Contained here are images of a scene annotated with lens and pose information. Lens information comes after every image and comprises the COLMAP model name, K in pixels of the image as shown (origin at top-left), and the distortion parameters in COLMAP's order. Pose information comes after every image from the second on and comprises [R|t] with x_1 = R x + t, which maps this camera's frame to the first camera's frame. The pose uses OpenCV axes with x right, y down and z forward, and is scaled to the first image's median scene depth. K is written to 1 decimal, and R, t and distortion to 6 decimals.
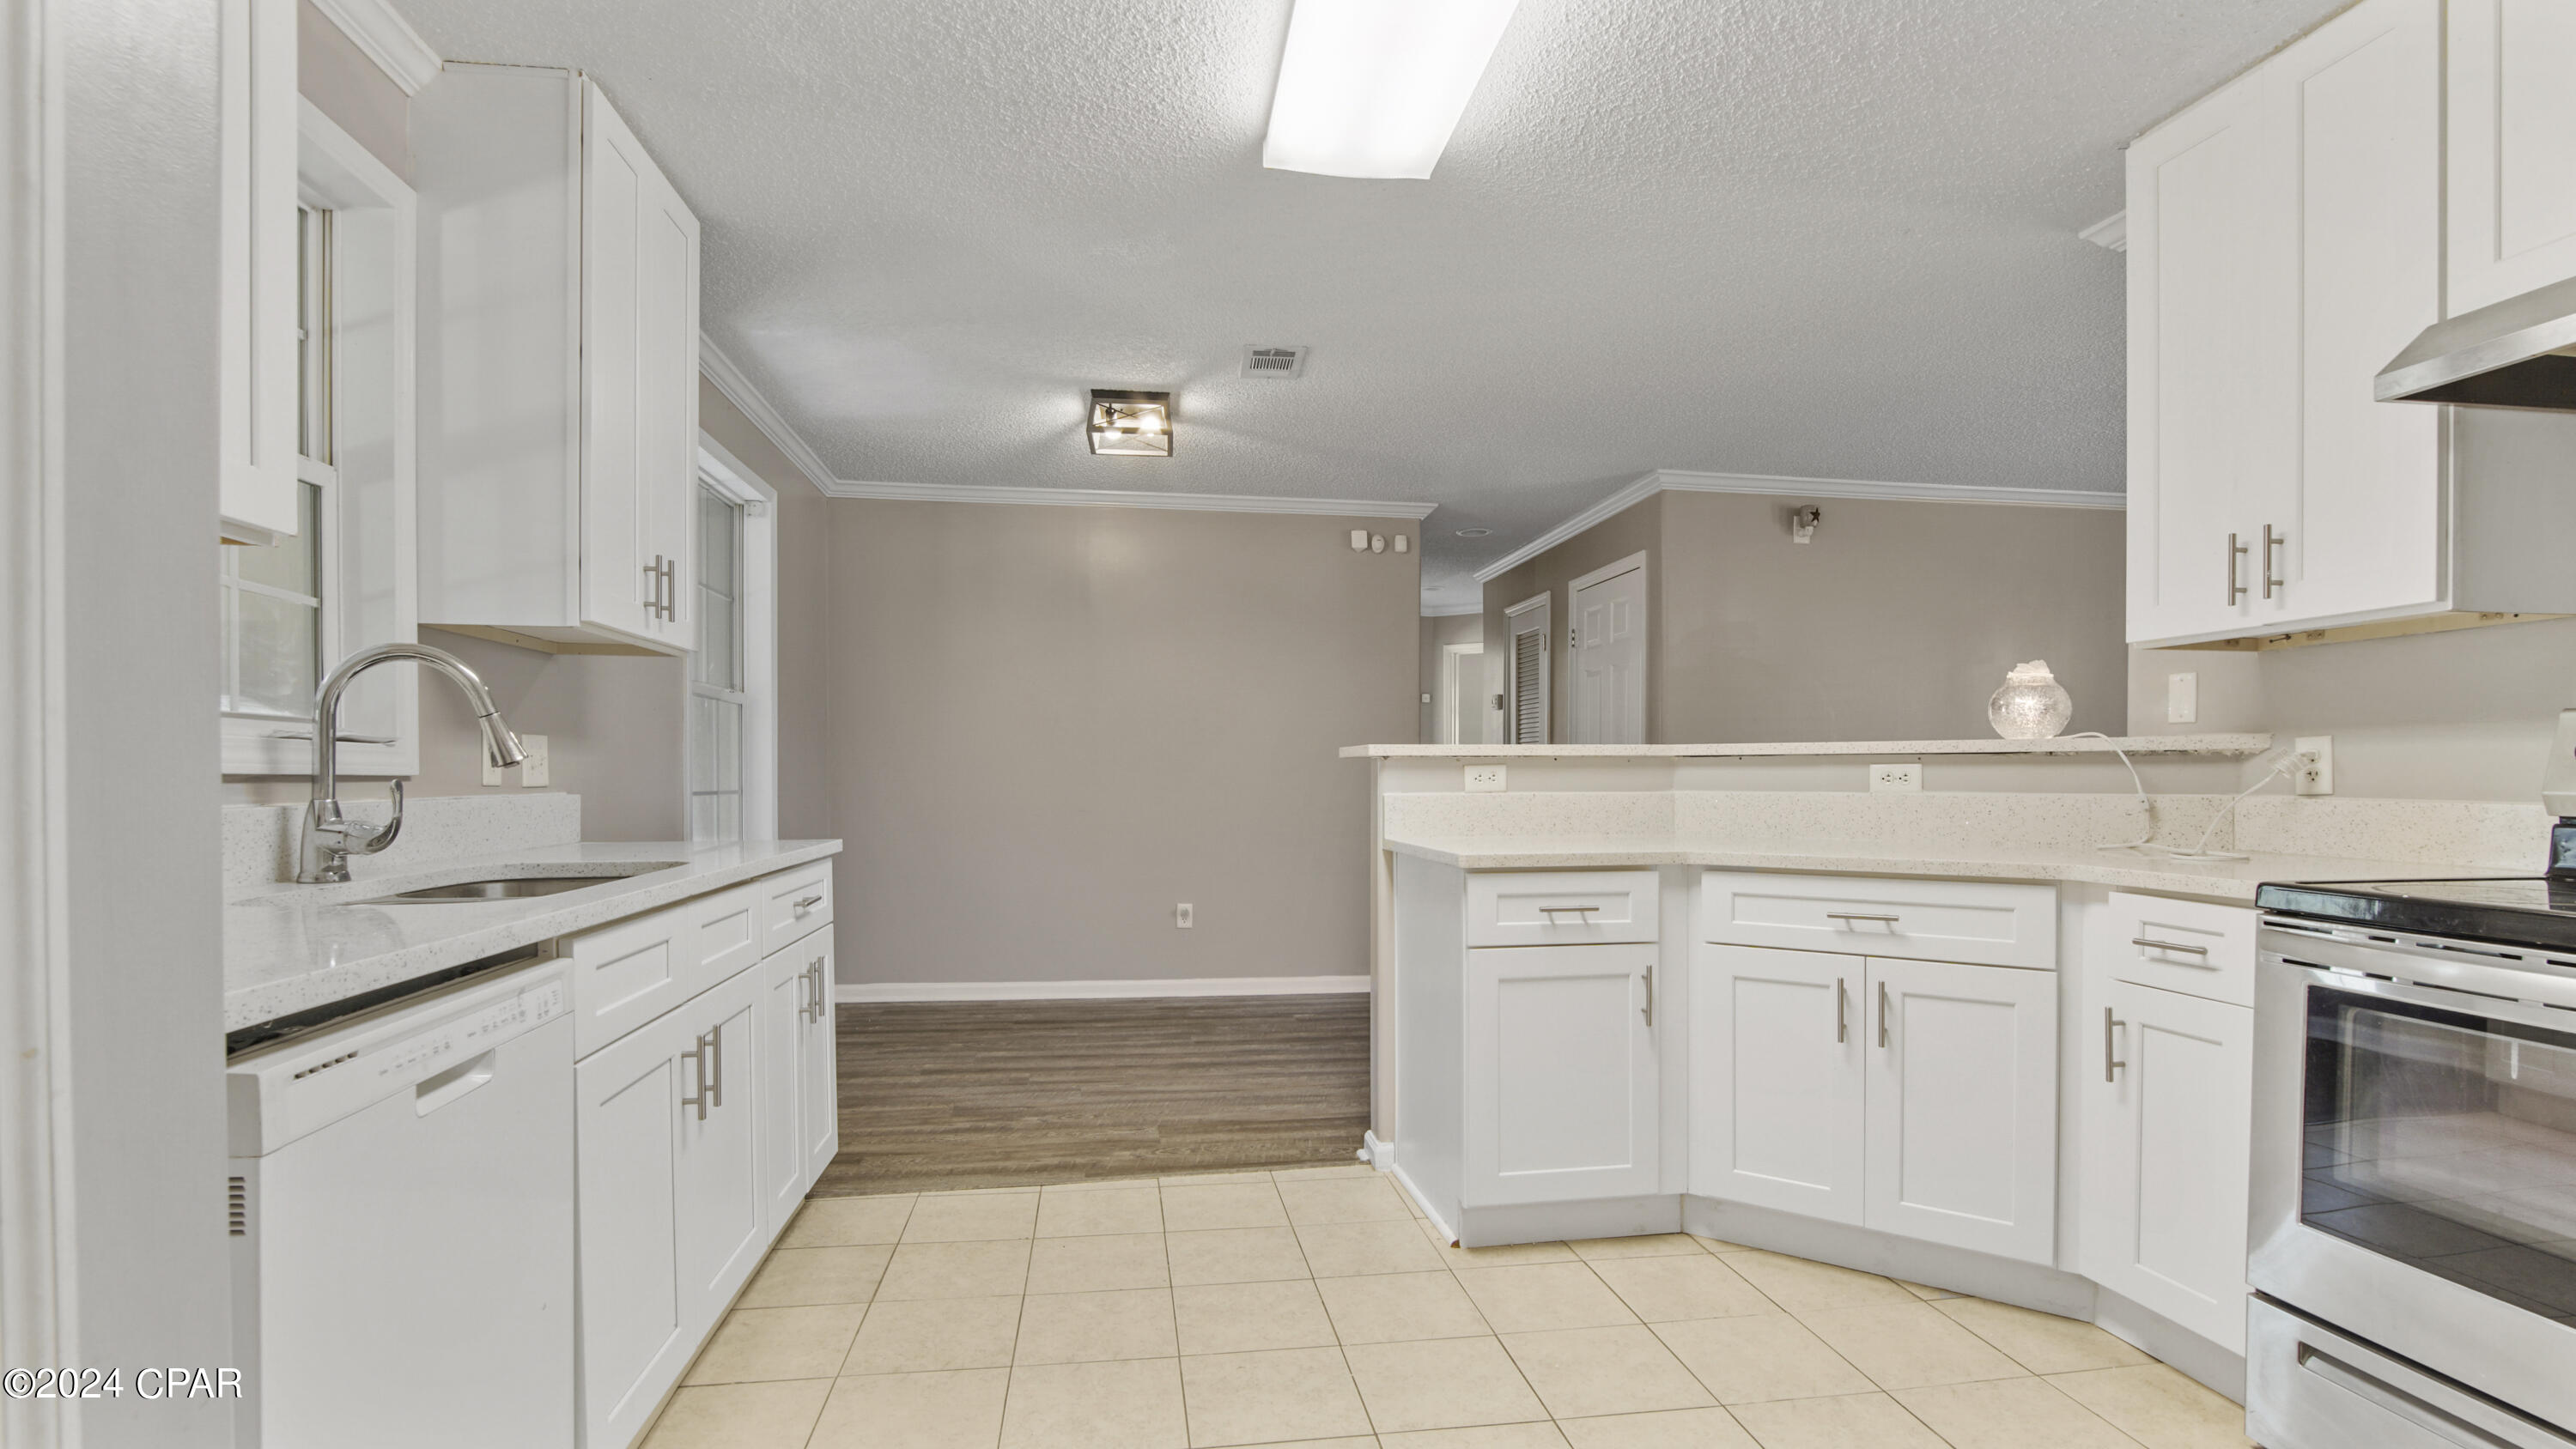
lens RADIAL K [[1145.3, 0, 1283.4], [0, 1145.3, 789.6], [0, 0, 1]] dist [-0.017343, 0.001129]
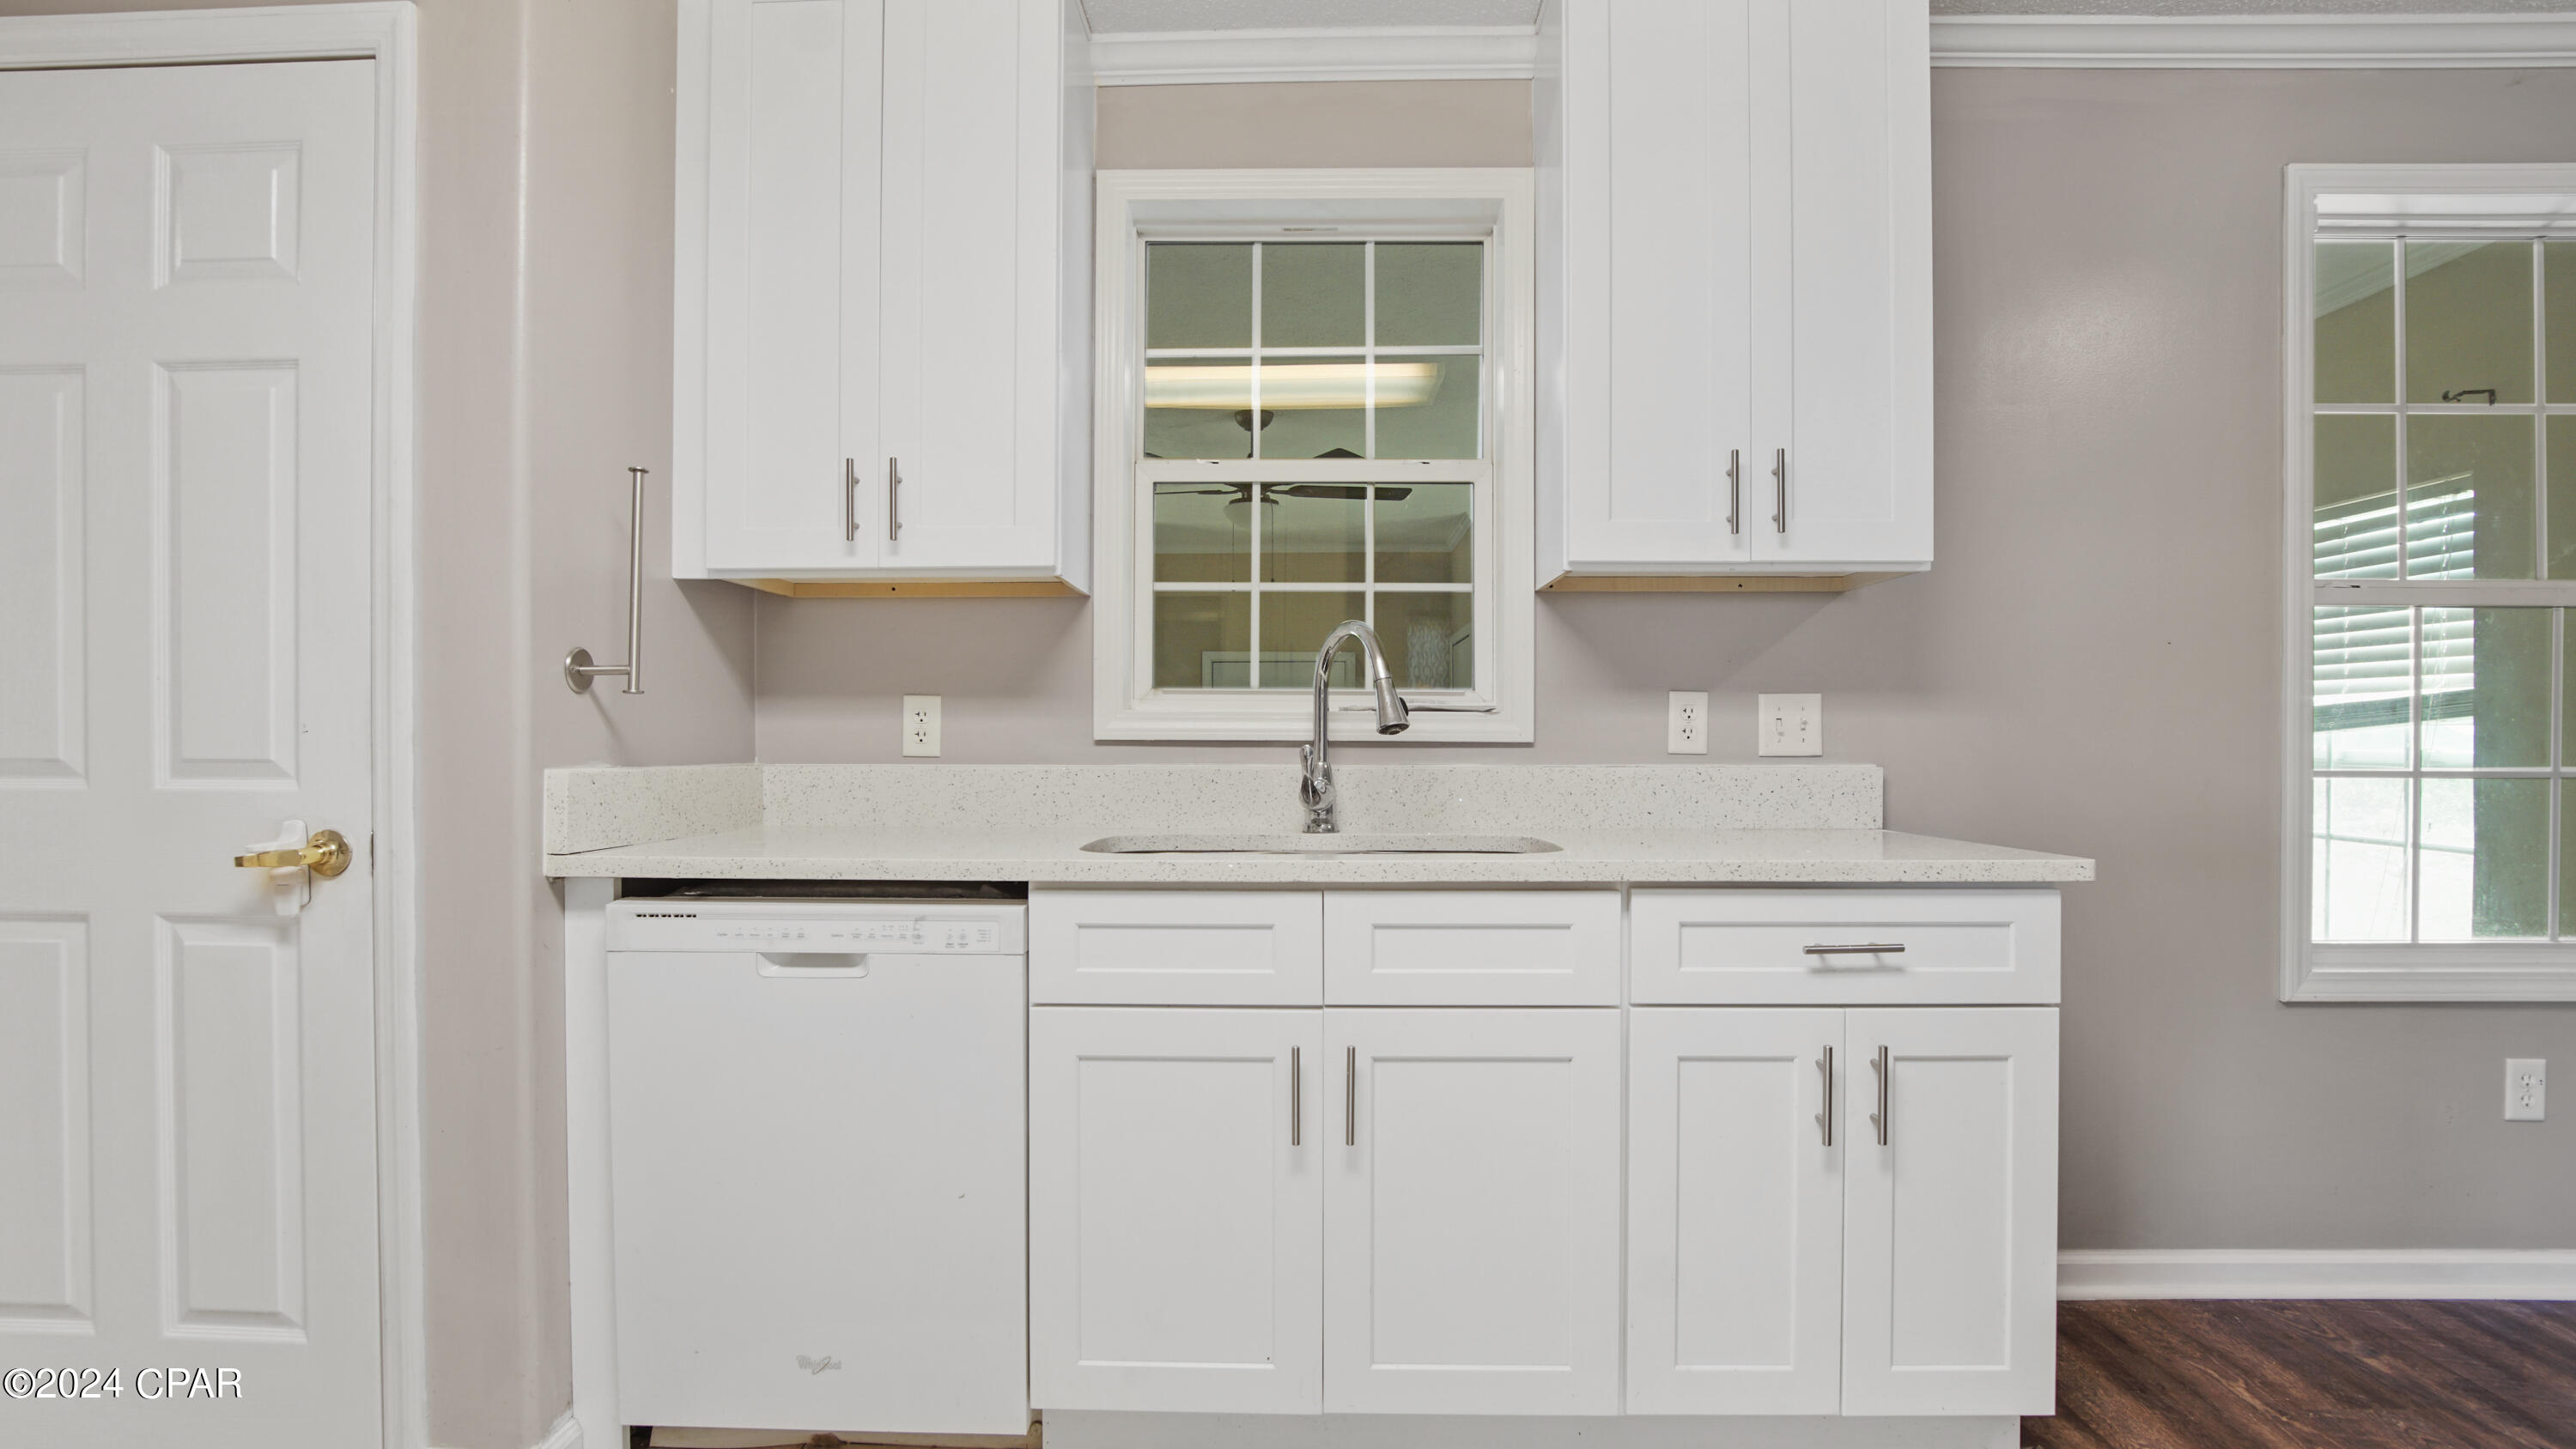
lens RADIAL K [[1208.7, 0, 1274.6], [0, 1208.7, 758.2], [0, 0, 1]] dist [-0.032974, 0.002527]
pose [[-0.181378, 0.018758, -0.983234, 0.282420], [-0.013536, 0.999676, 0.021569, -0.015429], [0.983320, 0.017221, -0.181066, 0.840355]]
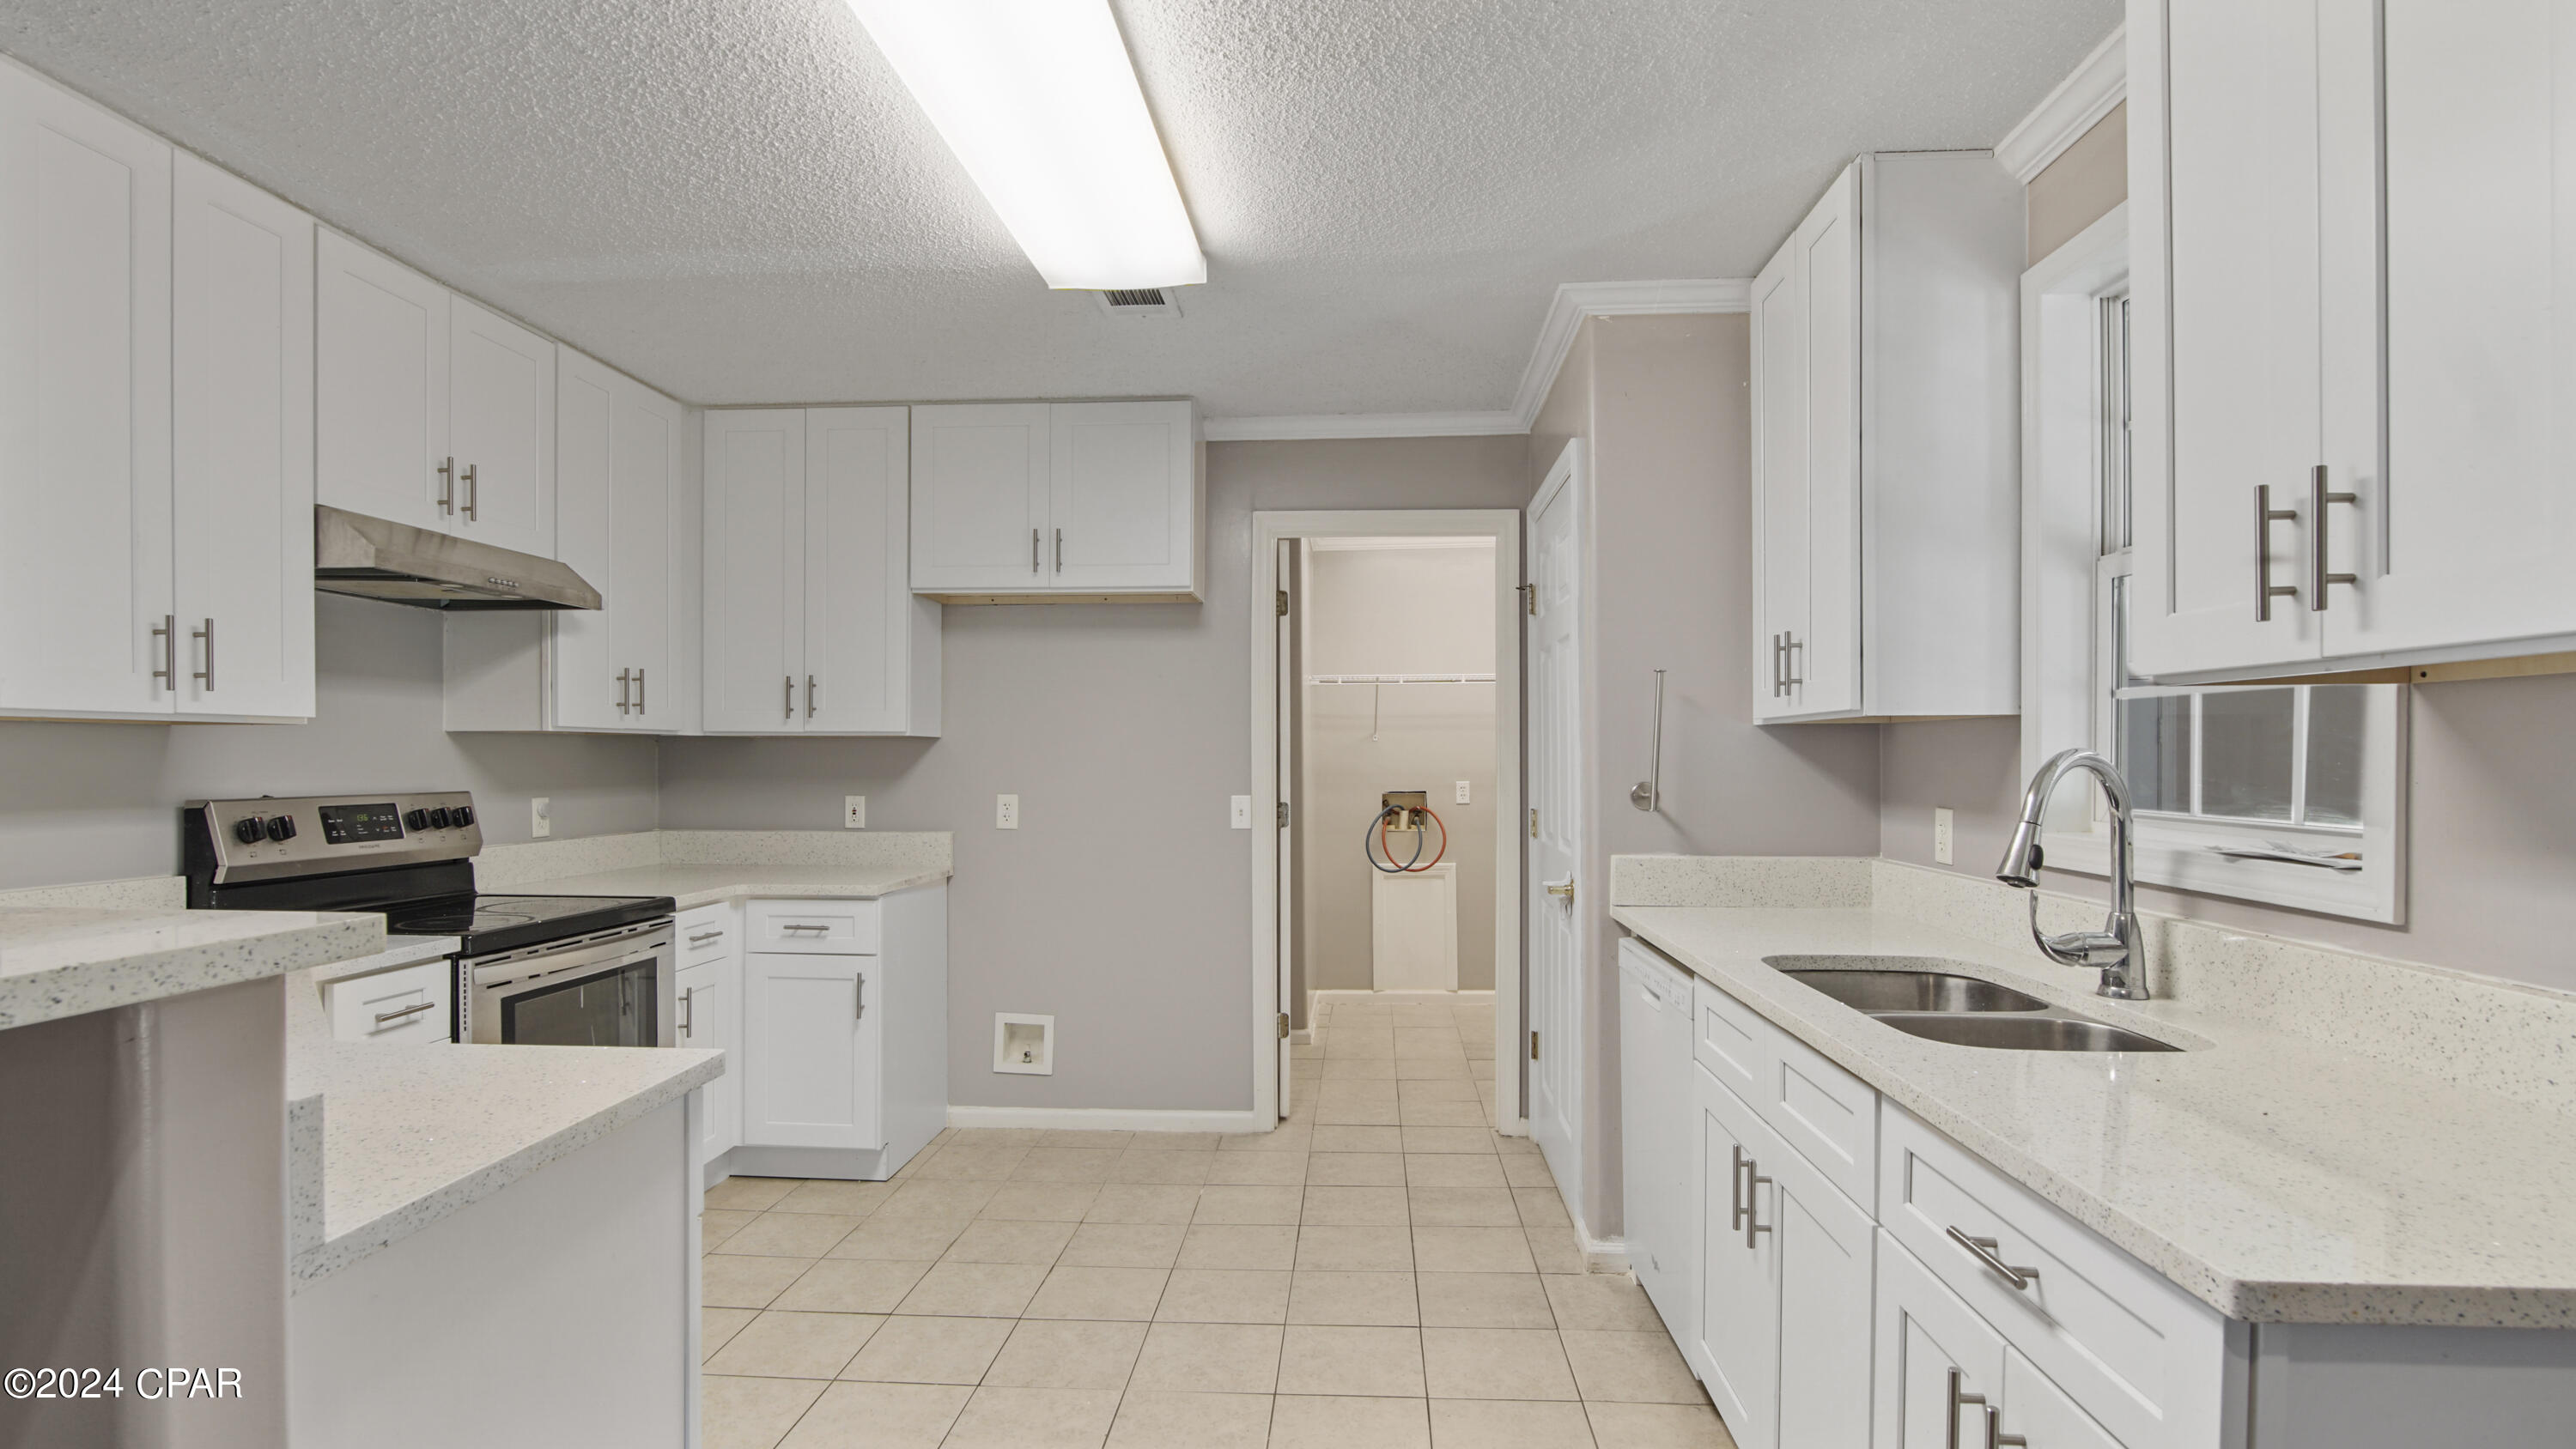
lens RADIAL K [[1208.7, 0, 1307.8], [0, 1208.7, 773.5], [0, 0, 1]] dist [-0.032974, 0.002527]
pose [[-0.978472, -0.000402, 0.206380, -0.260116], [0.004675, 0.999698, 0.024115, -0.097996], [-0.206327, 0.024561, -0.978175, 1.519184]]
